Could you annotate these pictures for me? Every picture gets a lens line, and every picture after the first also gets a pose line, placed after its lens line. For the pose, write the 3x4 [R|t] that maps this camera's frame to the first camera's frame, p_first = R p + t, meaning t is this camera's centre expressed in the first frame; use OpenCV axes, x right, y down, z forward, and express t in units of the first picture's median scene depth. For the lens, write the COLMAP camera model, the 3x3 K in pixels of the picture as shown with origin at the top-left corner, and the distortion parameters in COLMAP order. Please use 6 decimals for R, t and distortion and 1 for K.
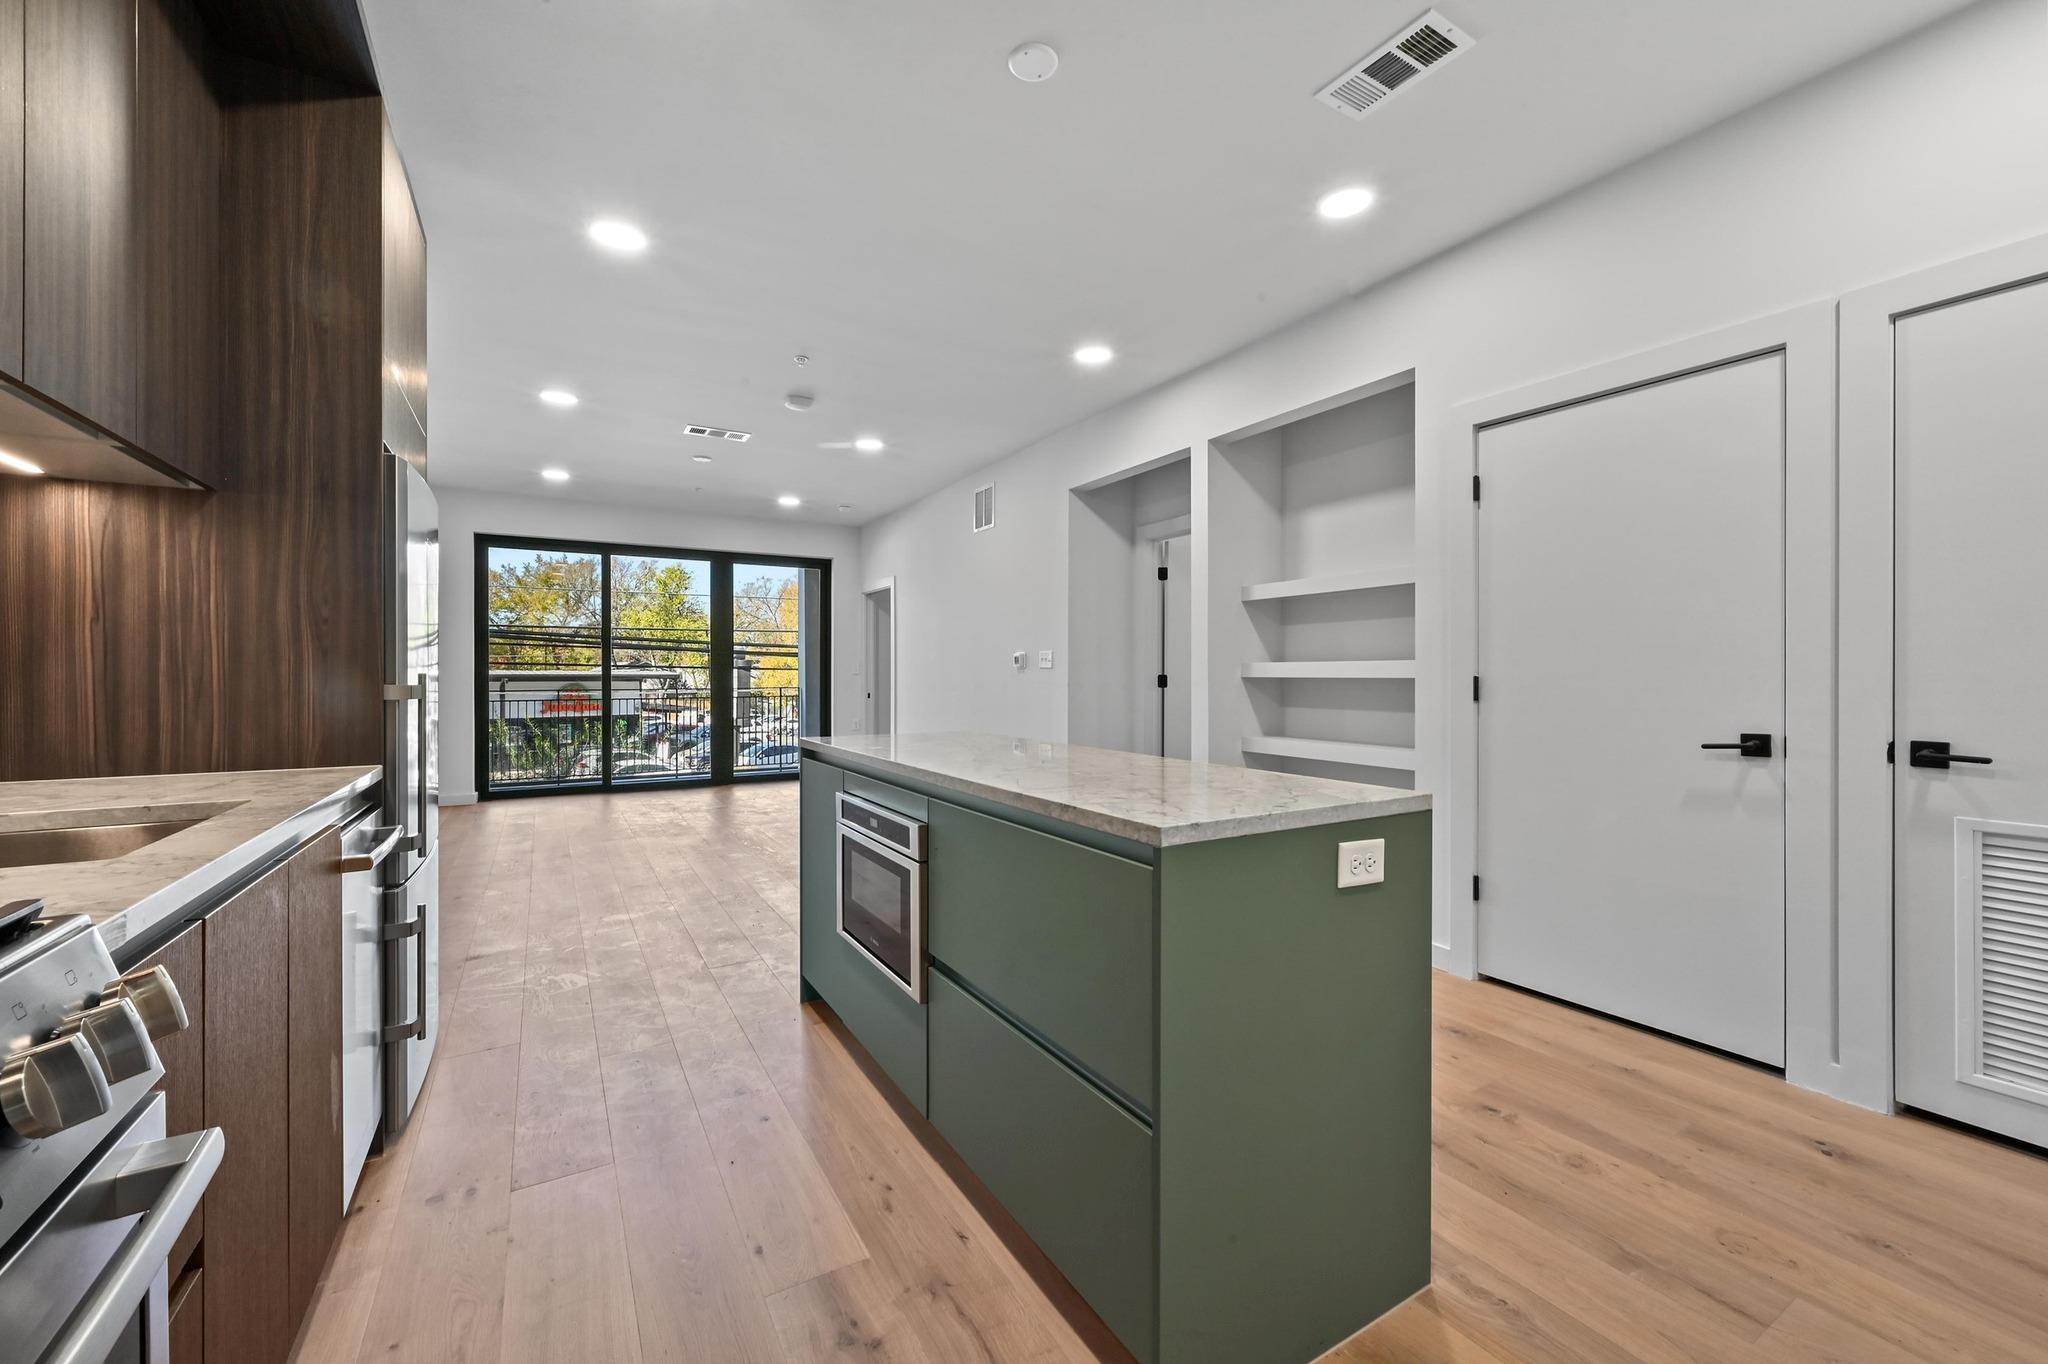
lens RADIAL K [[808.6, 0, 1024.5], [0, 808.6, 684.2], [0, 0, 1]] dist [0.000592, -0.000024]
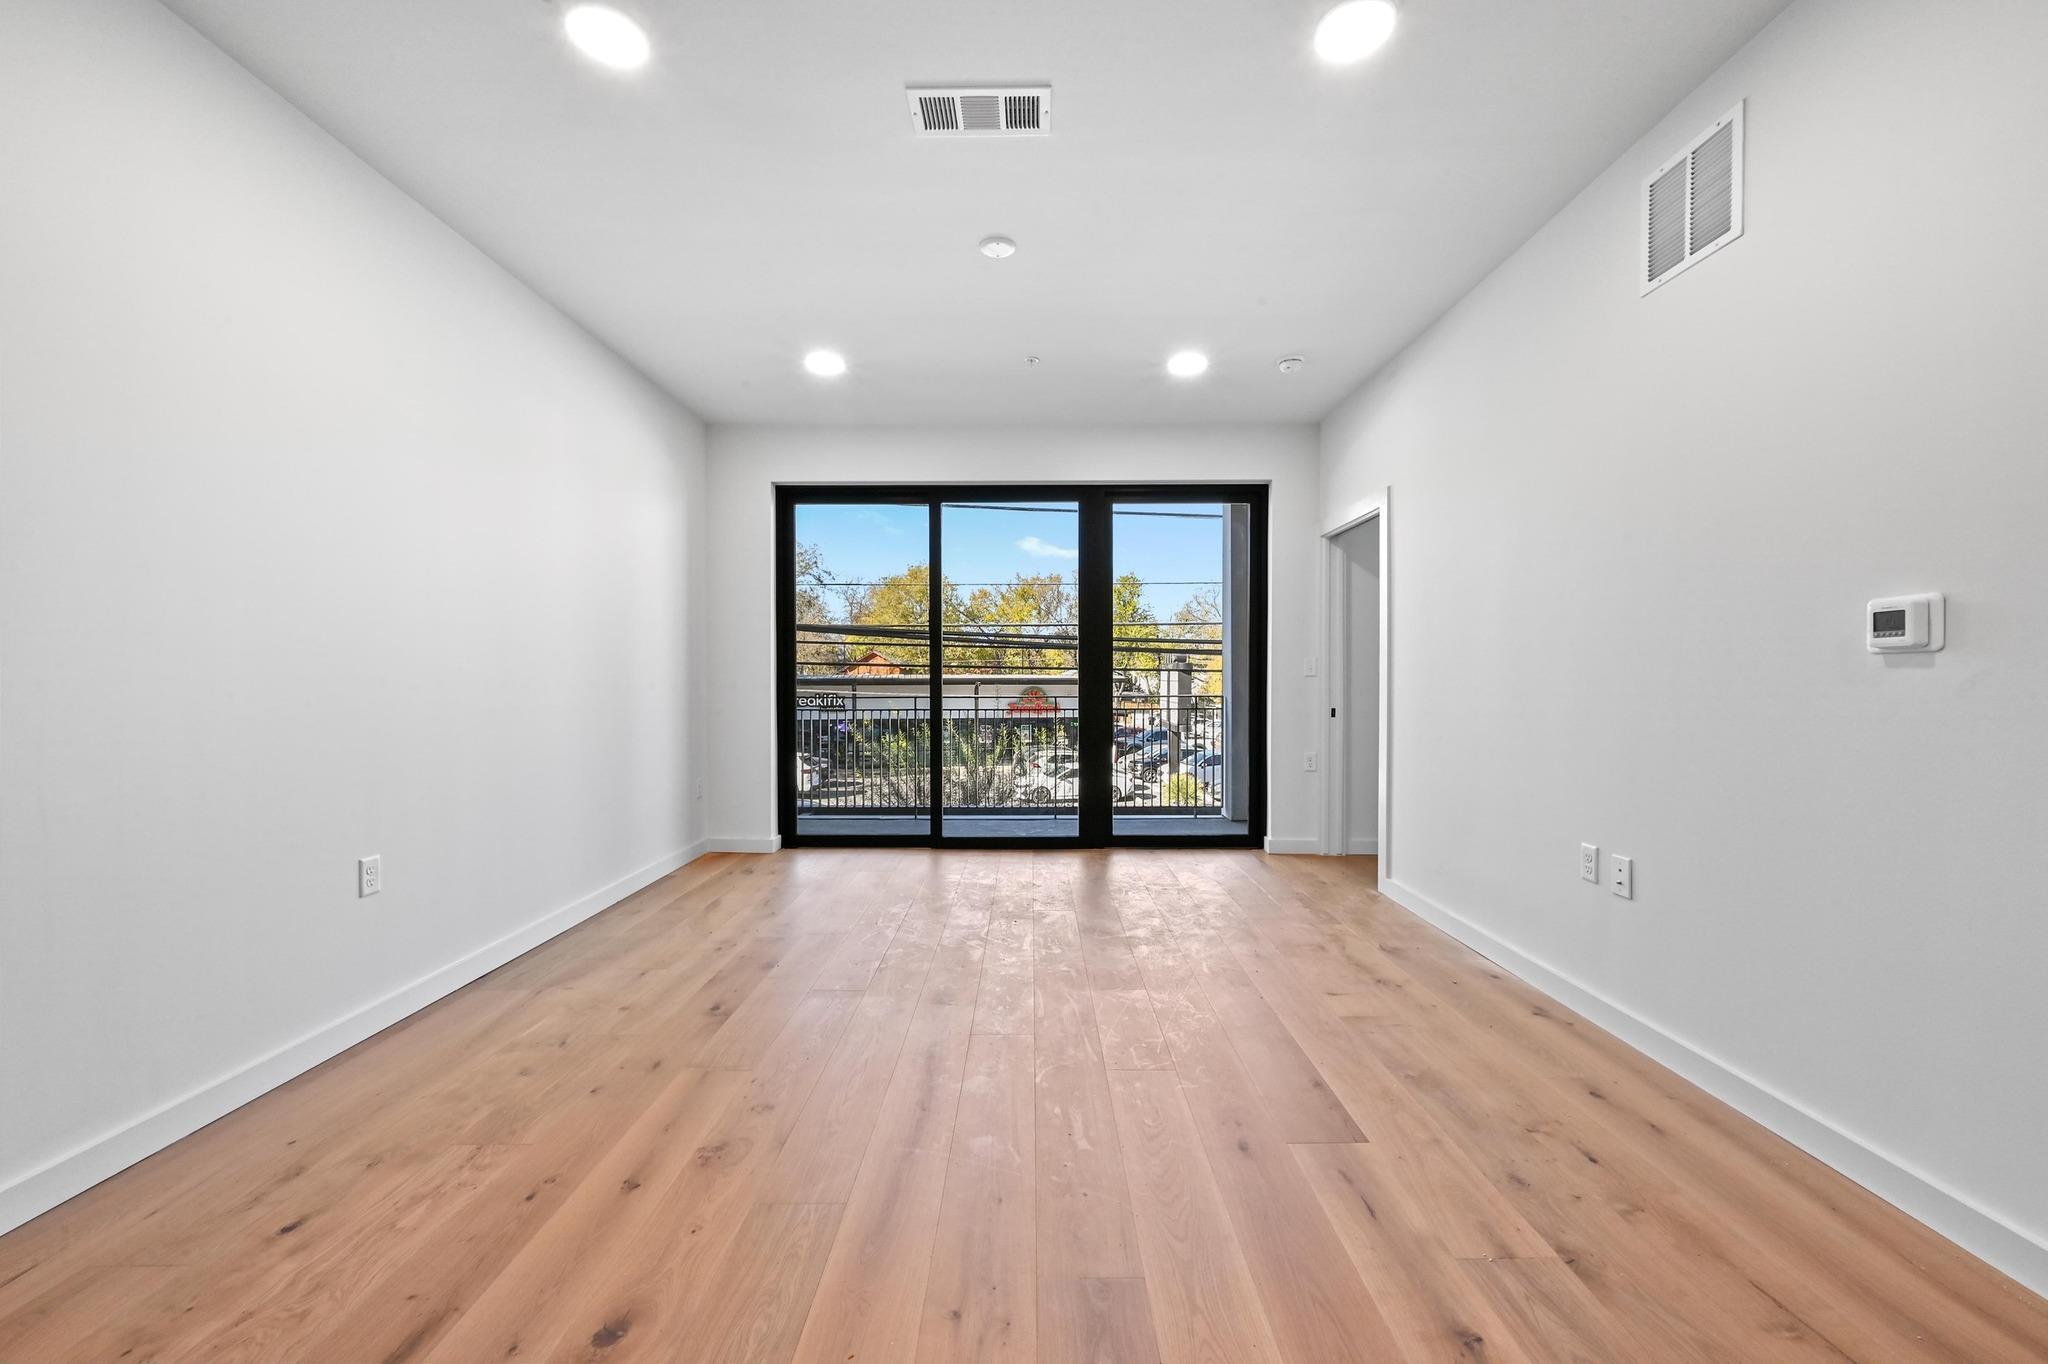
lens RADIAL K [[808.6, 0, 1024.5], [0, 808.6, 684.2], [0, 0, 1]] dist [0.000592, -0.000024]
pose [[0.856016, 0.002789, -0.516941, -0.094832], [-0.005132, 0.999982, -0.003103, -0.003735], [0.516923, 0.005310, 0.856015, 0.447499]]
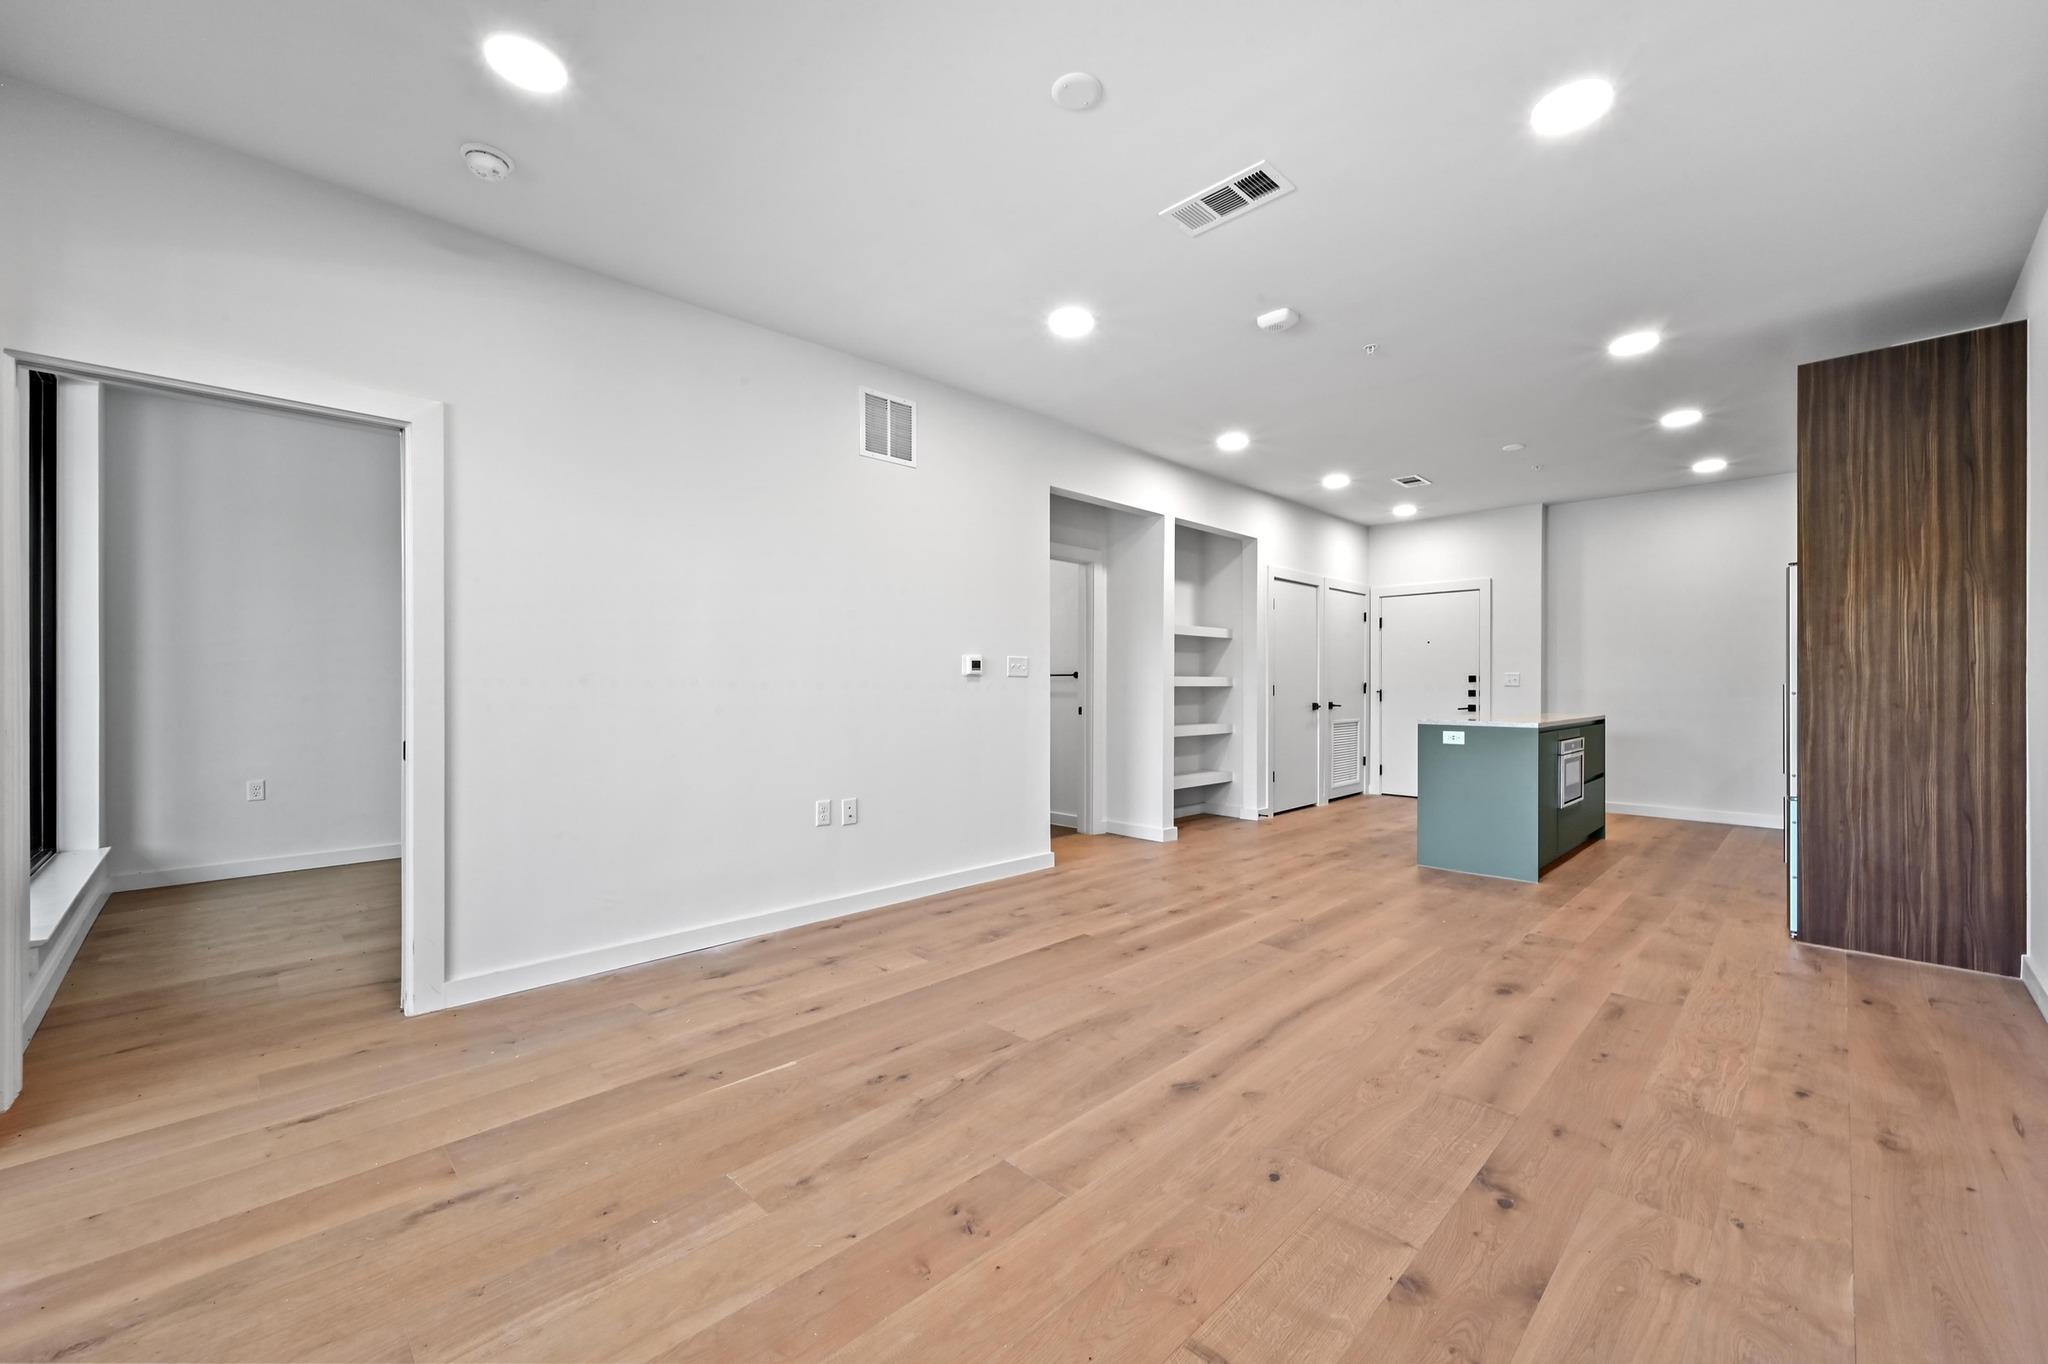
lens RADIAL K [[808.6, 0, 1024.5], [0, 808.6, 684.2], [0, 0, 1]] dist [0.000592, -0.000024]
pose [[-0.244826, 0.000773, 0.969567, -0.580084], [0.010361, 0.999945, 0.001819, -0.009302], [-0.969512, 0.010491, -0.244821, 0.865887]]
